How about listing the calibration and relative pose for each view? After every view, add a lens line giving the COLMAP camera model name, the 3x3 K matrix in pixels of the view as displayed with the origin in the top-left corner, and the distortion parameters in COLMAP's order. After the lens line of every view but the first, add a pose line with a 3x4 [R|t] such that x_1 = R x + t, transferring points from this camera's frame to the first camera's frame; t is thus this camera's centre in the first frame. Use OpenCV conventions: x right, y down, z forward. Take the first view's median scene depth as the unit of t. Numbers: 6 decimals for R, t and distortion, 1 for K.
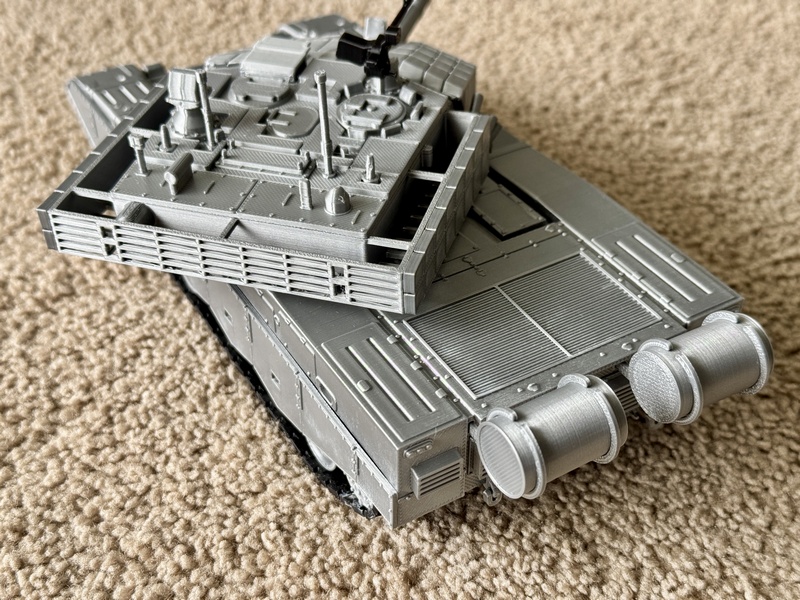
lens RADIAL K [[1110.8, 0, 400.0], [0, 1110.8, 300.0], [0, 0, 1]] dist [0.158267, -0.506775]
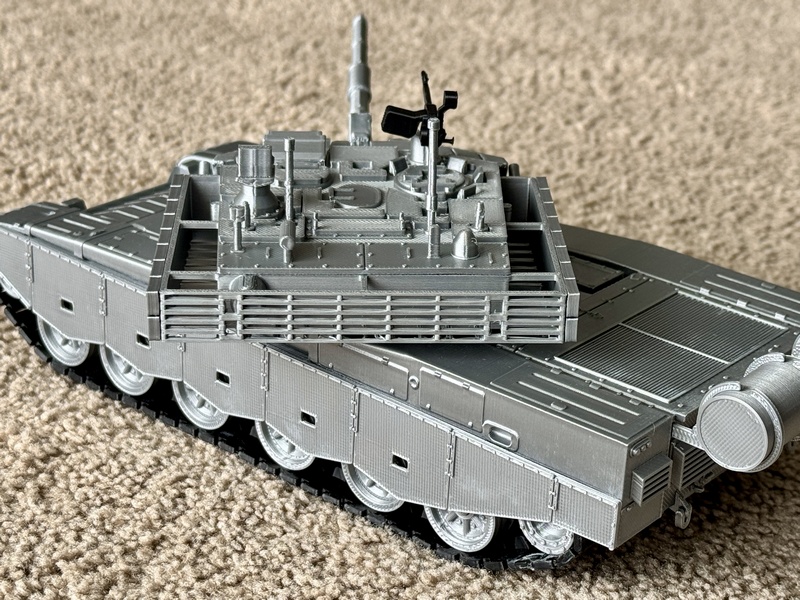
lens RADIAL K [[1779.4, 0, 400.0], [0, 1779.4, 300.0], [0, 0, 1]] dist [0.023731, 0.499700]
pose [[0.943547, -0.097310, 0.316624, -0.533863], [0.173826, 0.959143, -0.223226, 0.257011], [-0.281965, 0.265662, 0.921911, -0.347519]]
